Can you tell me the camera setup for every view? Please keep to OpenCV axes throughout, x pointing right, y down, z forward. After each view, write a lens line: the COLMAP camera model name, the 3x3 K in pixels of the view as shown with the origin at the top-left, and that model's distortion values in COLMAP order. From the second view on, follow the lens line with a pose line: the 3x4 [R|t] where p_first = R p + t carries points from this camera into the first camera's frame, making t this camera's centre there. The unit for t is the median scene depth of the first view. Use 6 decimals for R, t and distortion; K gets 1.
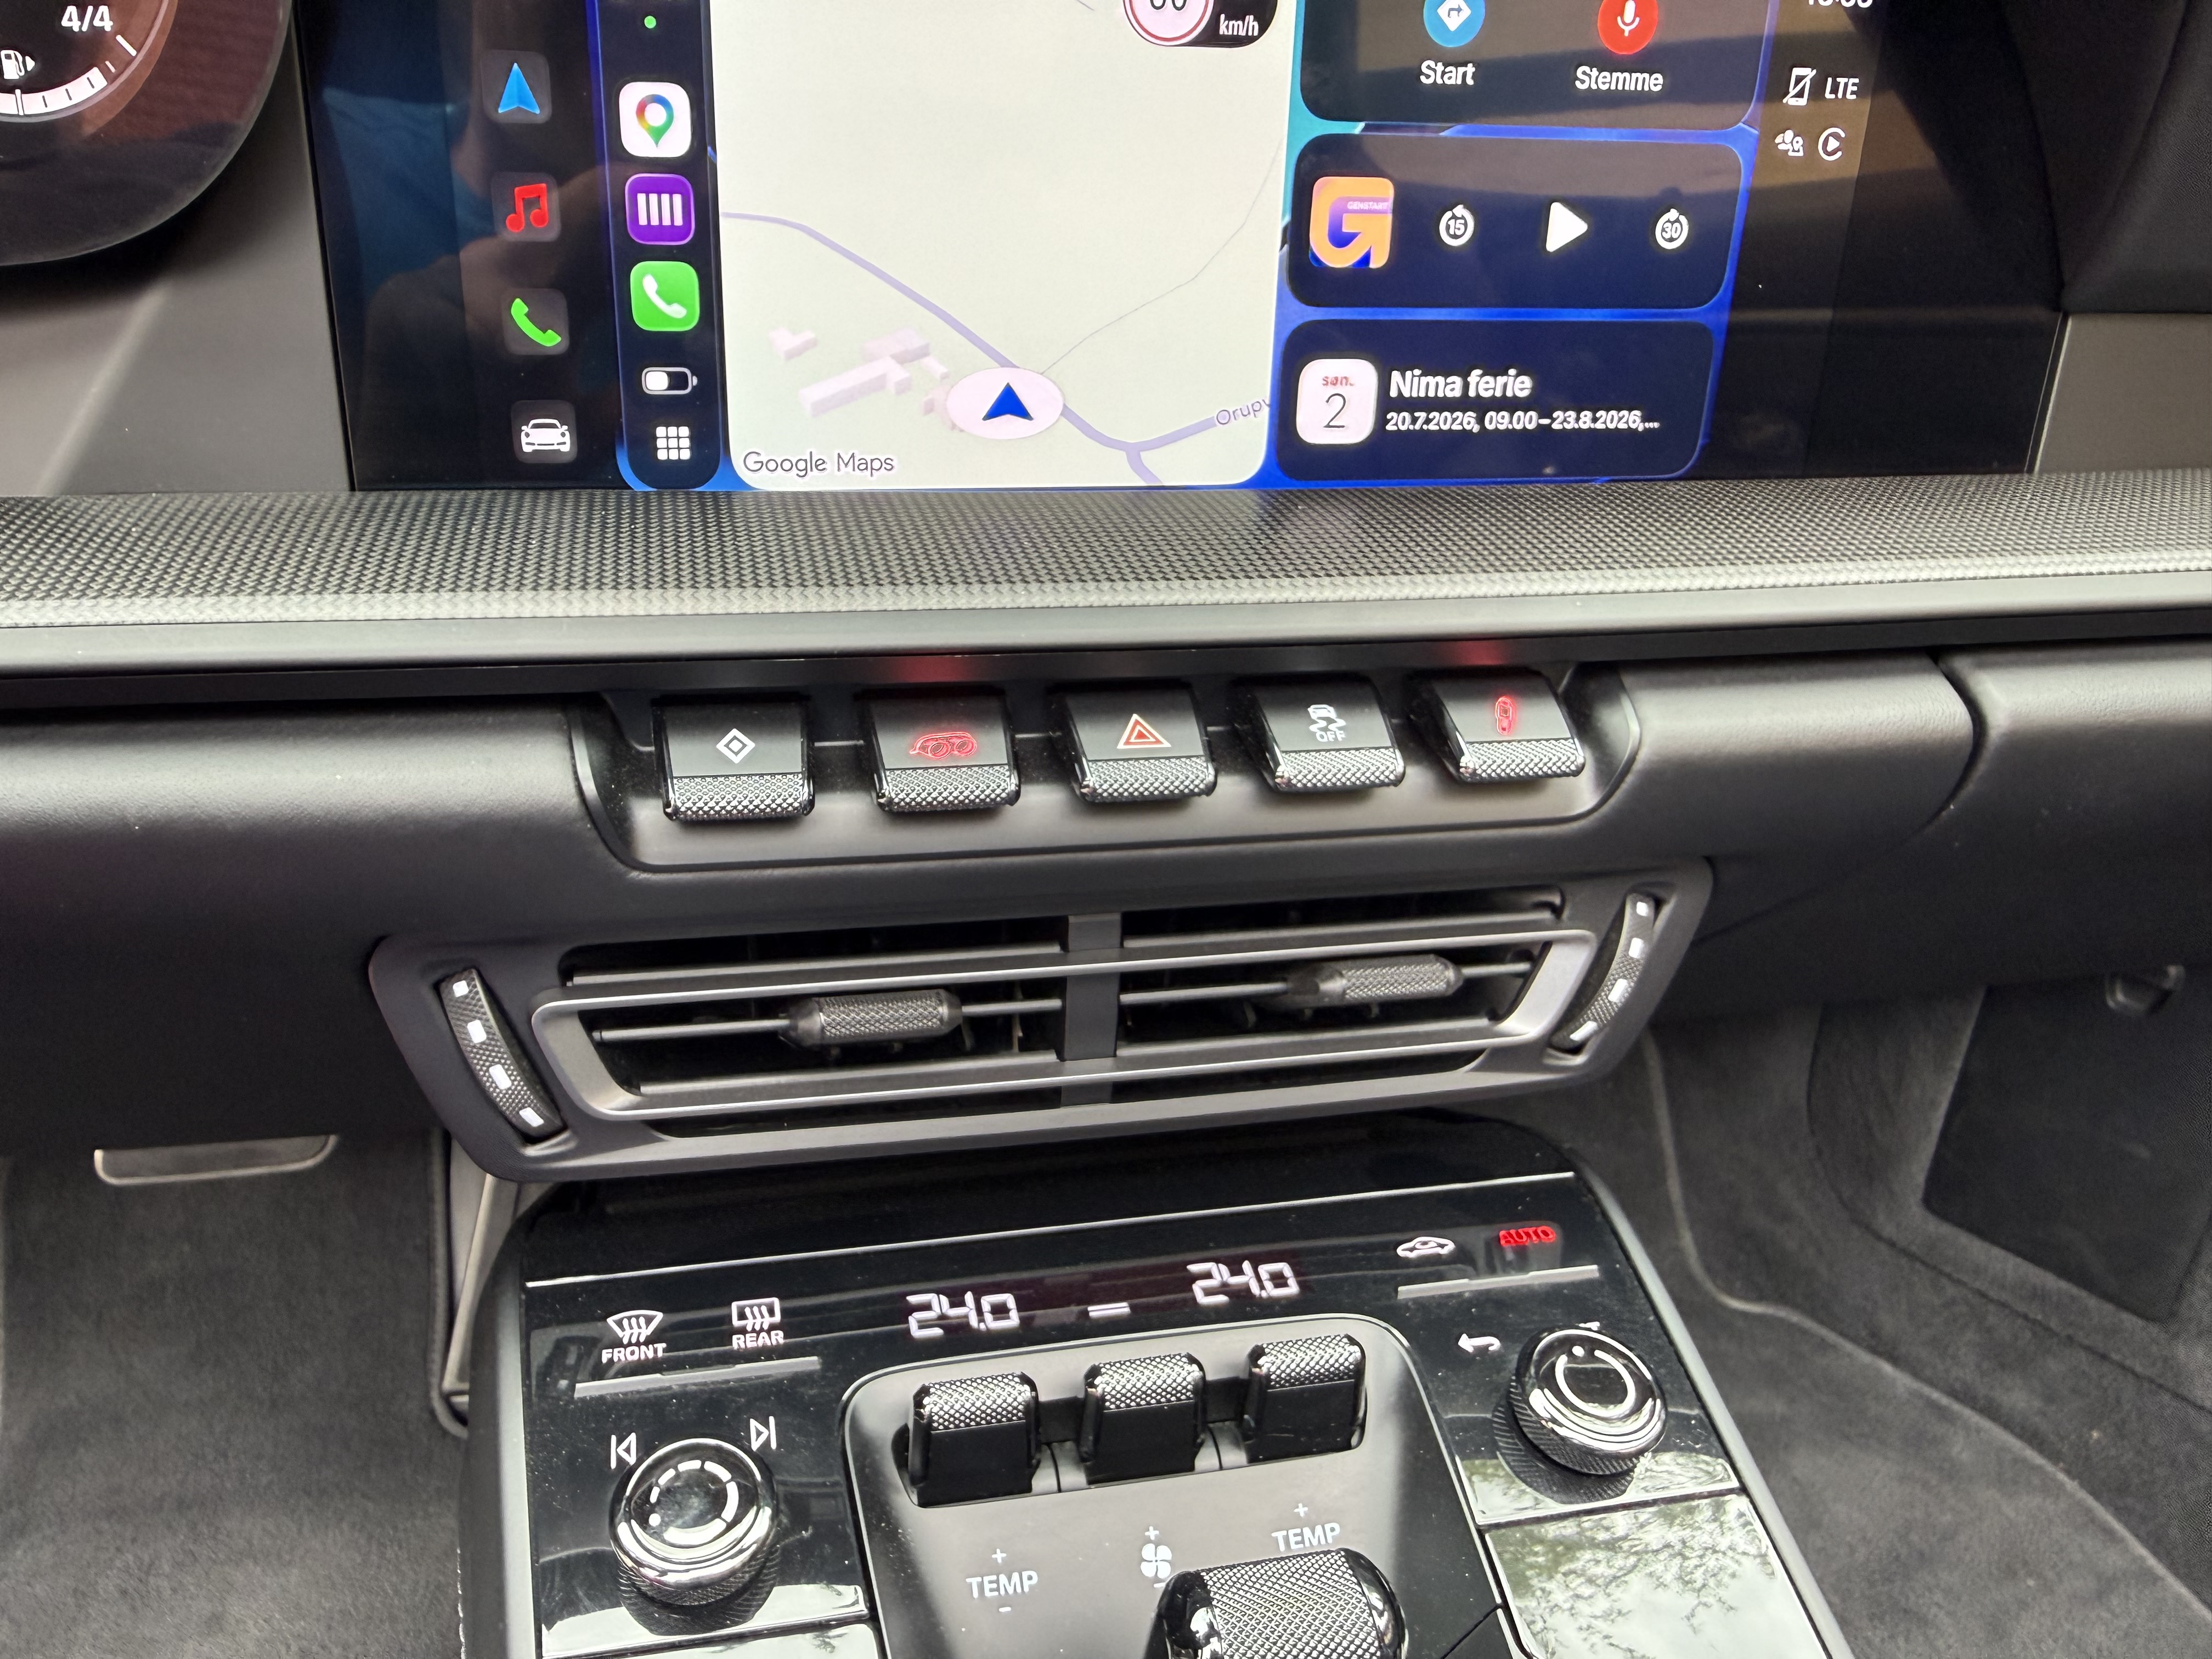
lens RADIAL K [[1558.9, 0, 1017.7], [0, 1558.9, 833.7], [0, 0, 1]] dist [0.000790, 0.004764]
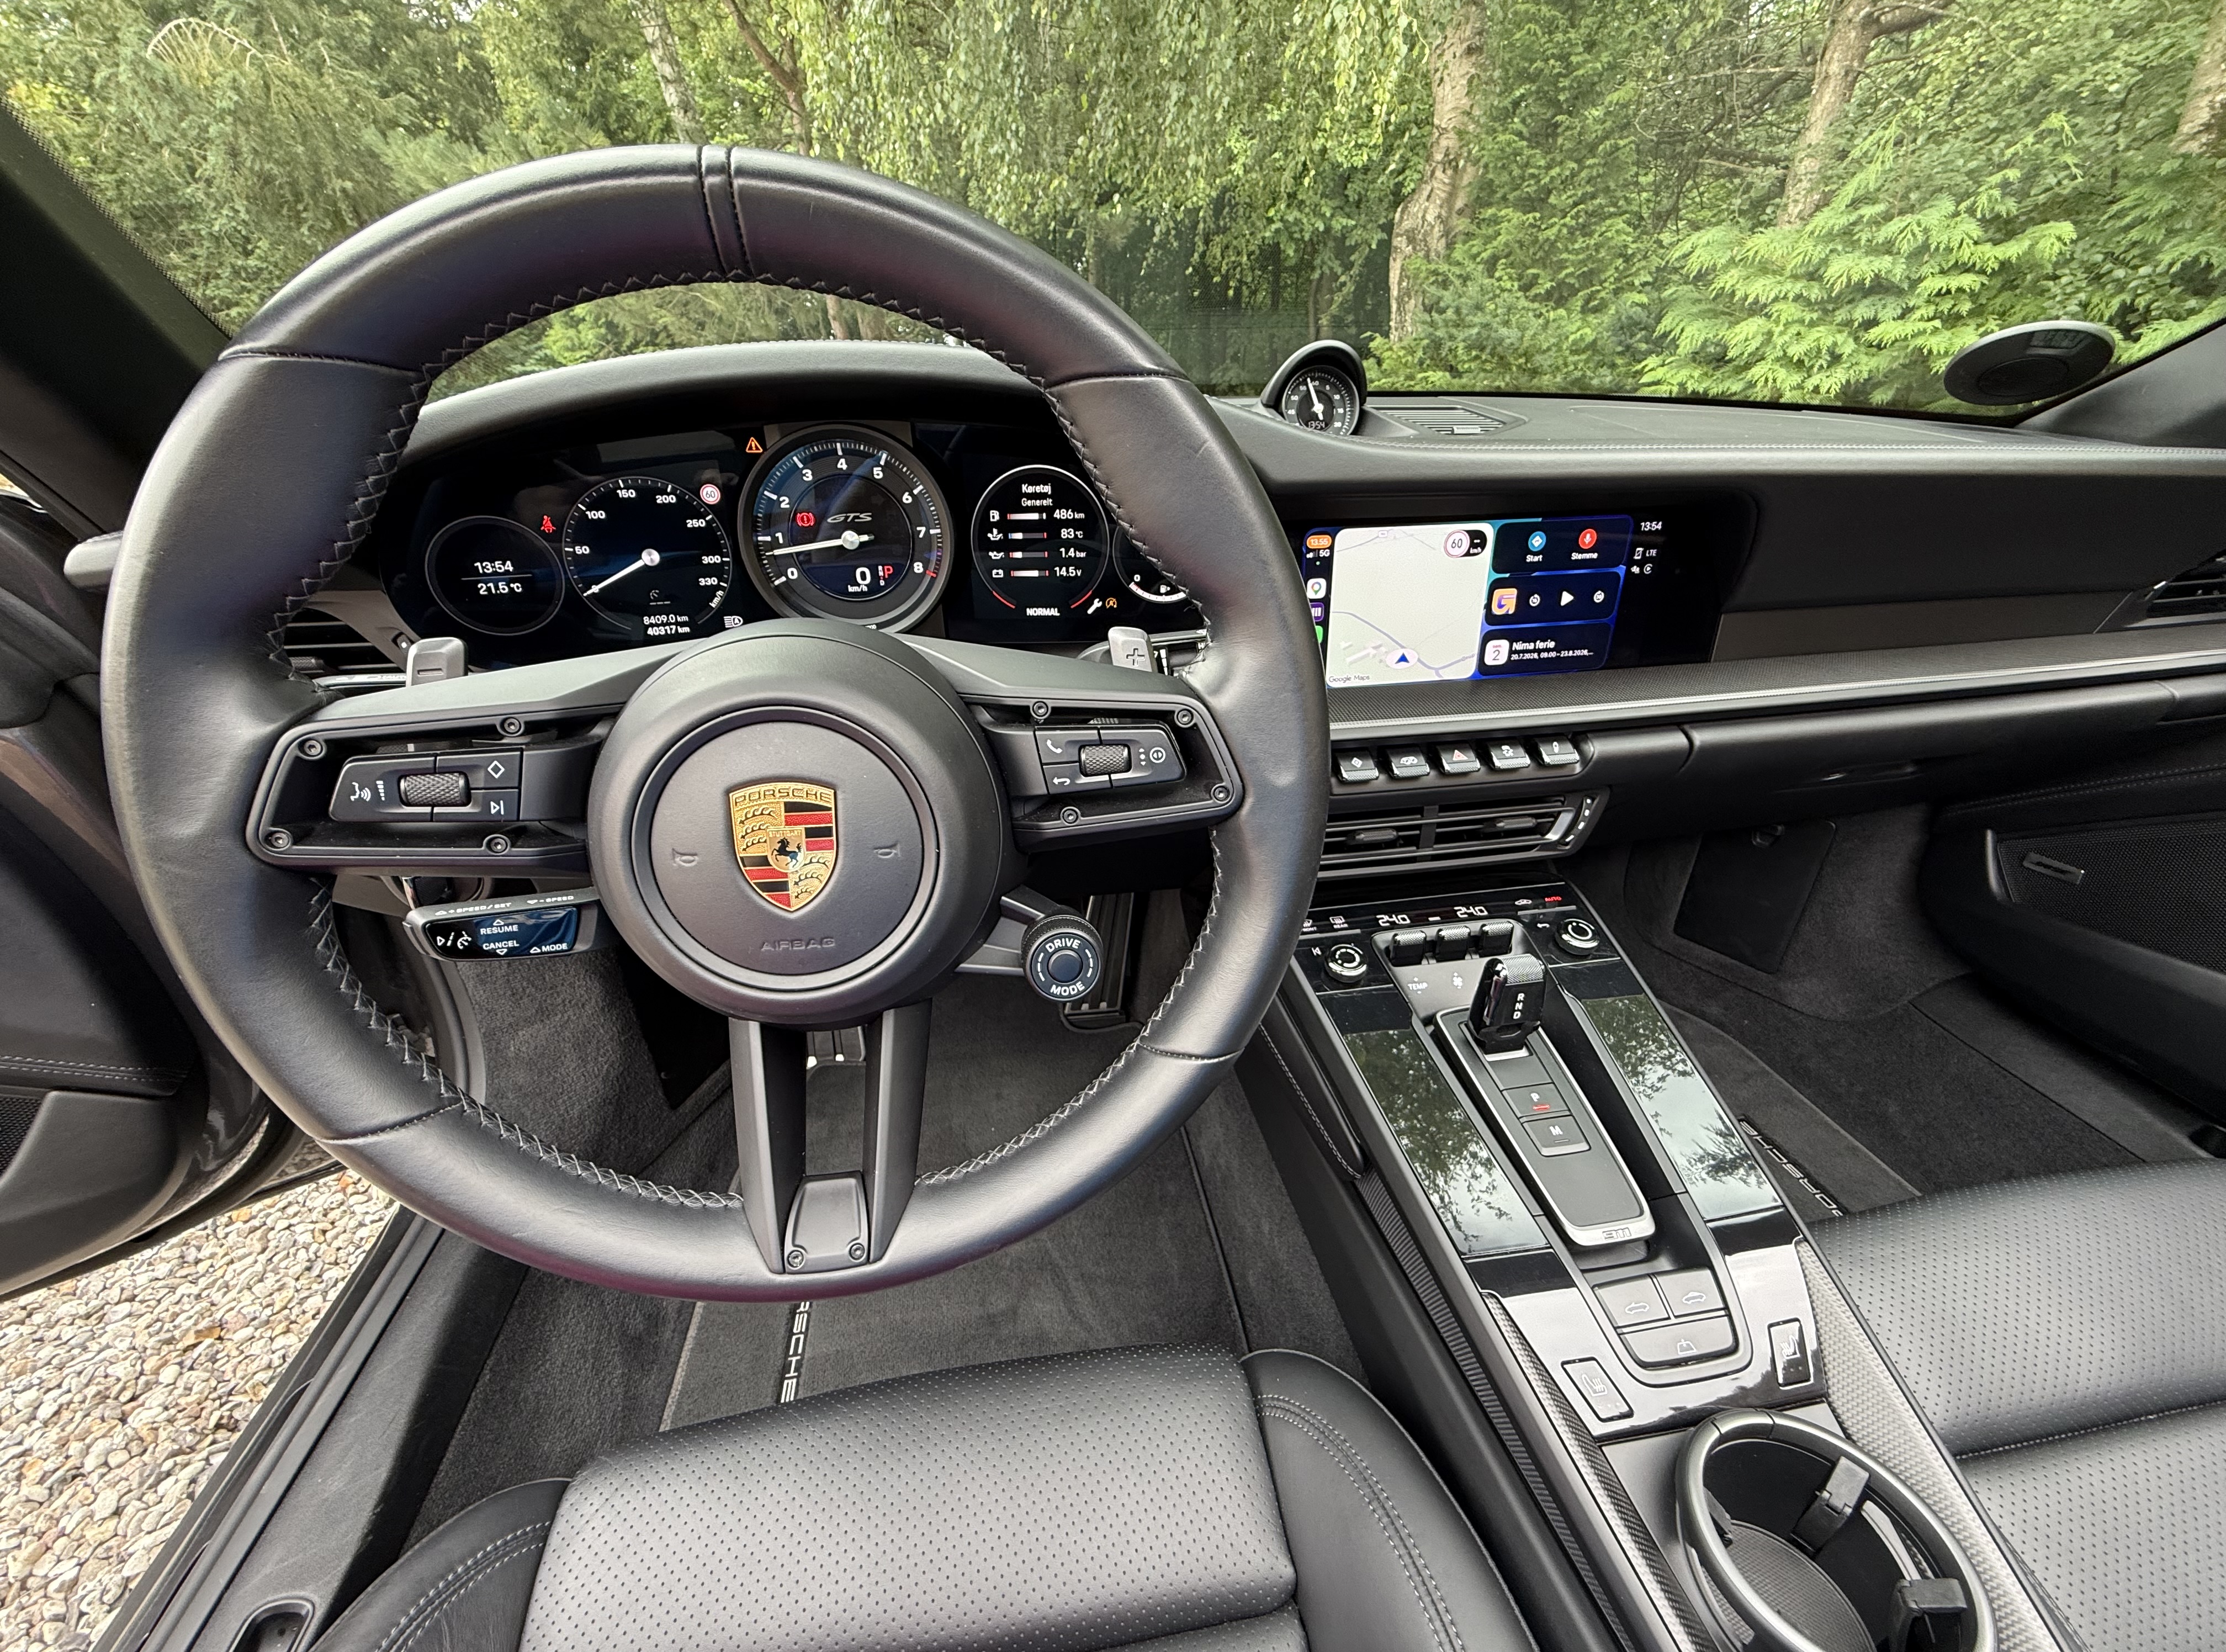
lens RADIAL K [[870.0, 0, 1114.1], [0, 870.0, 834.9], [0, 0, 1]] dist [0.000786, -0.000077]
pose [[0.998568, -0.024331, -0.047637, -0.554437], [0.026920, 0.998152, 0.054482, -0.008921], [0.046223, -0.055686, 0.997378, -0.957003]]
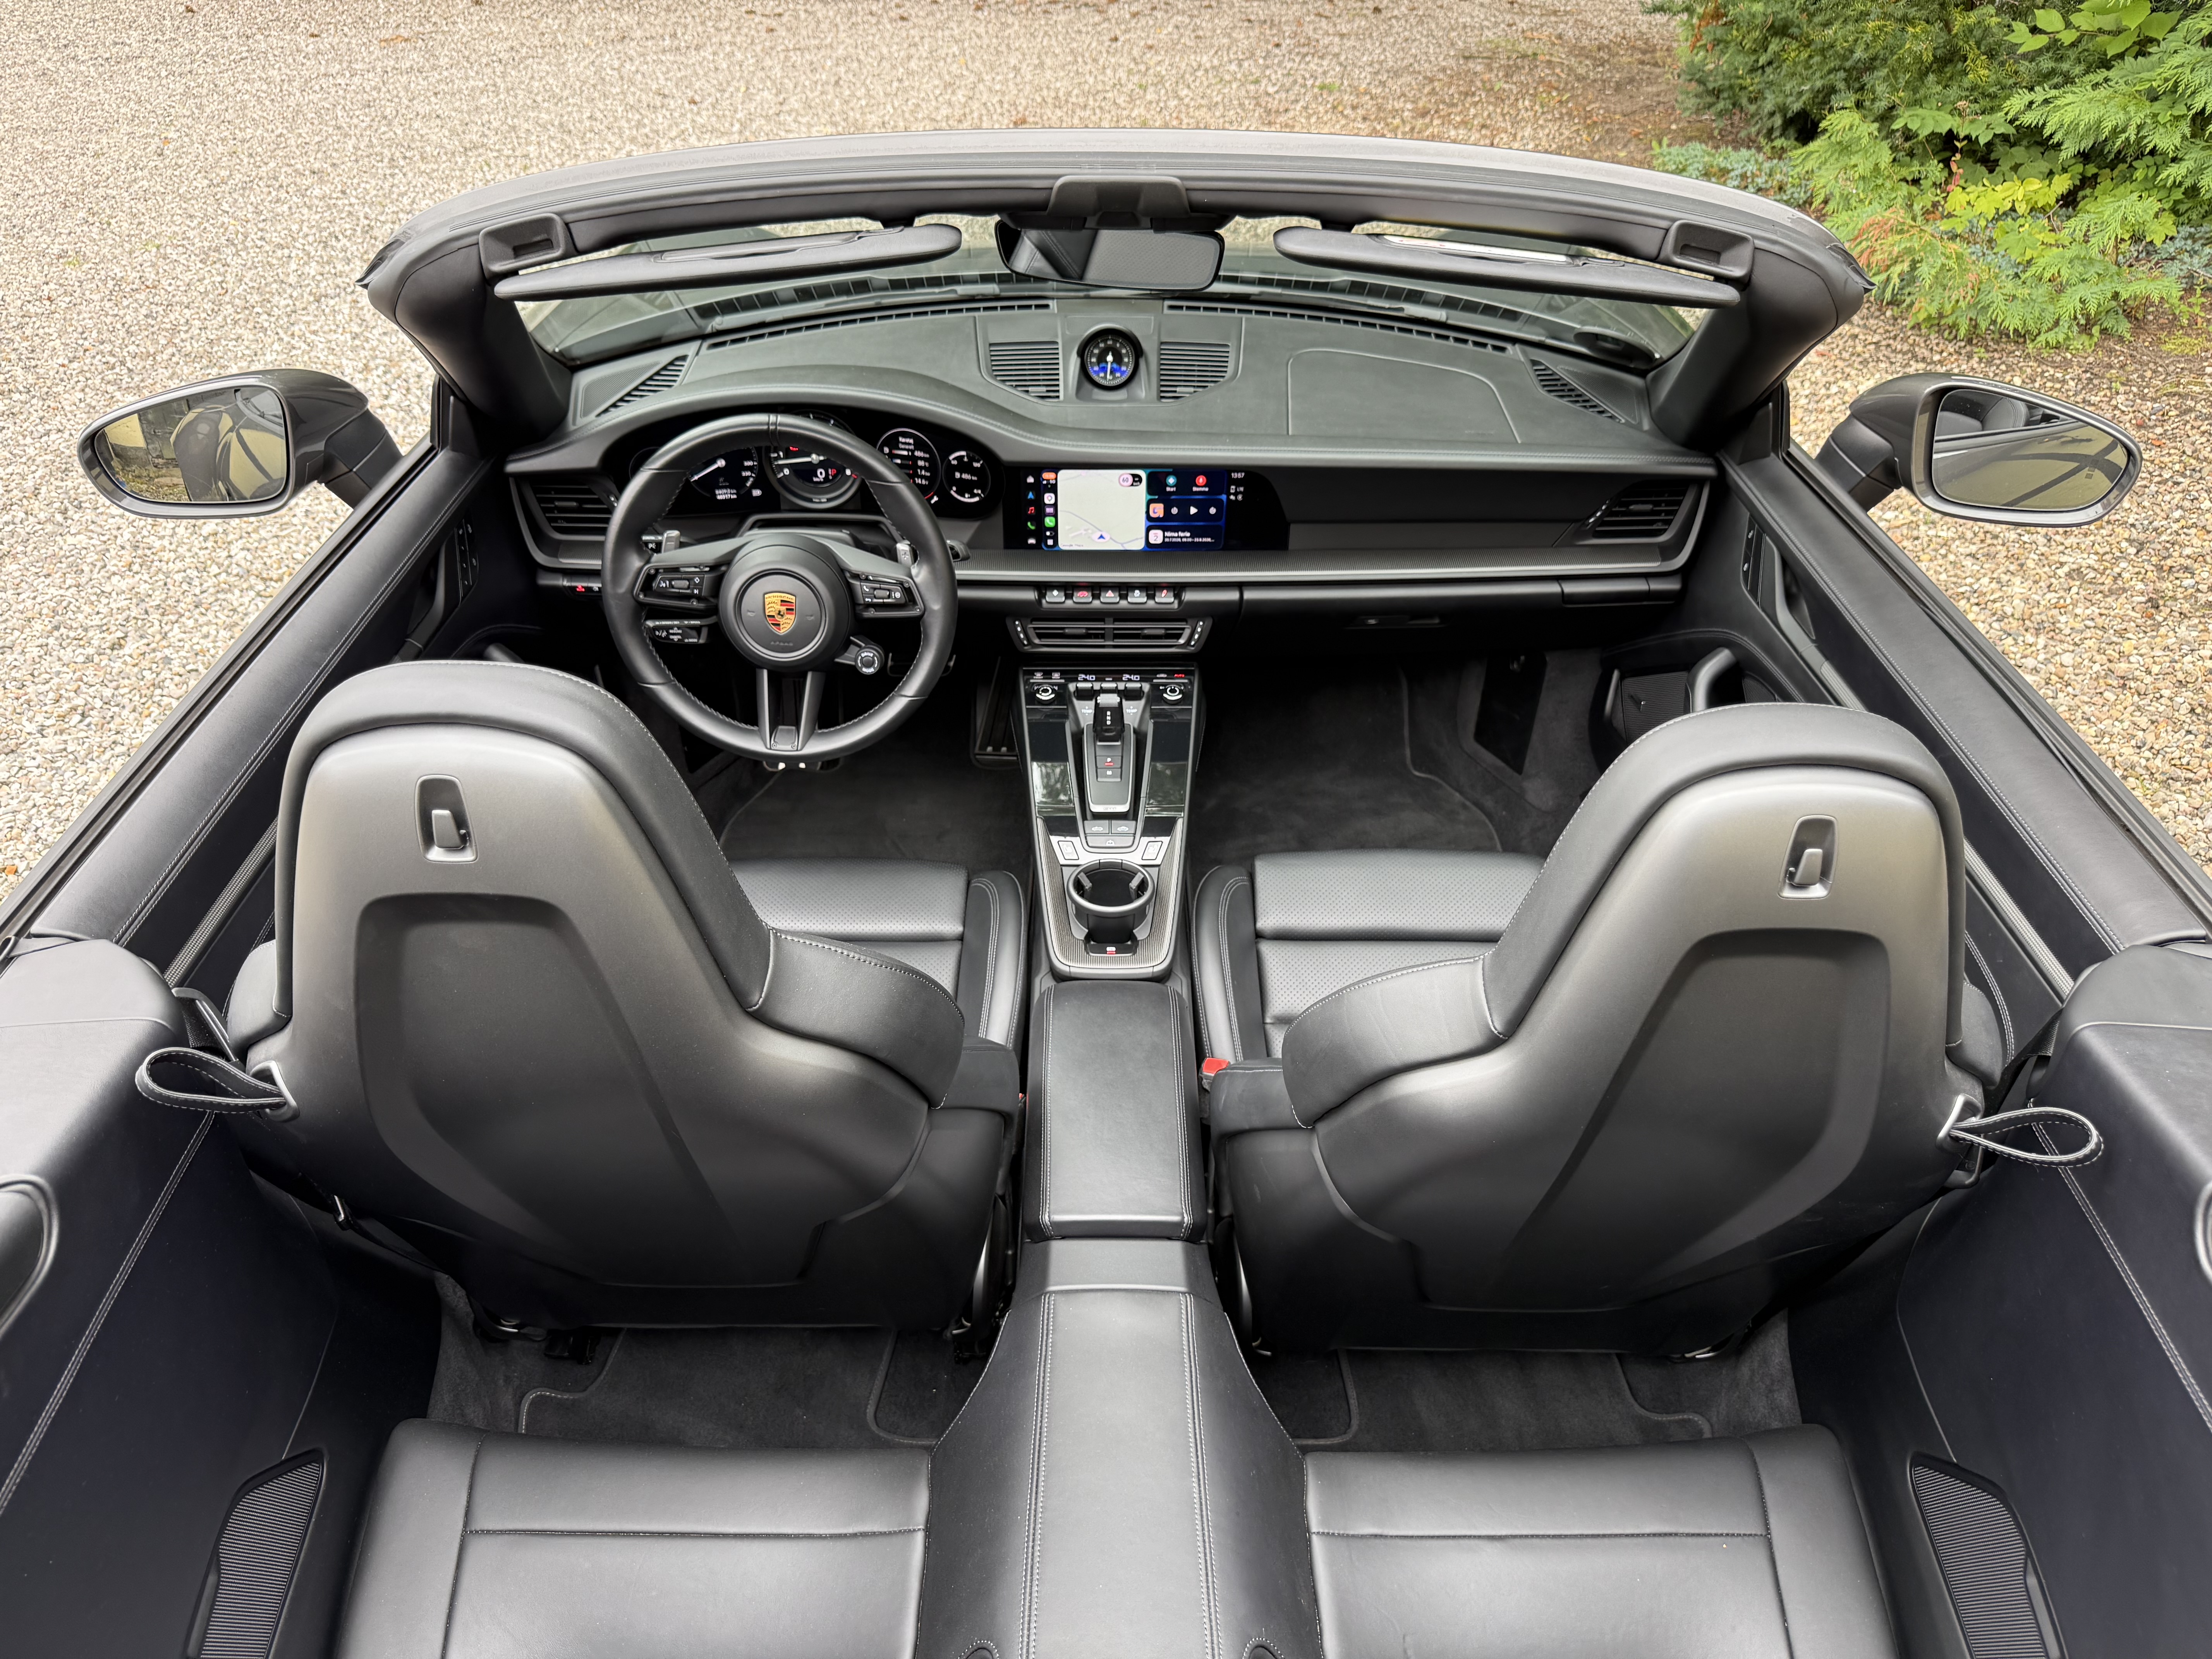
lens RADIAL K [[1595.1, 0, 1106.0], [0, 1595.1, 829.5], [0, 0, 1]] dist [0.163583, -0.237879]
pose [[0.979267, 0.092927, -0.180000, 1.291347], [-0.055863, 0.978000, 0.200988, -0.418716], [0.194717, -0.186766, 0.962914, -5.489478]]
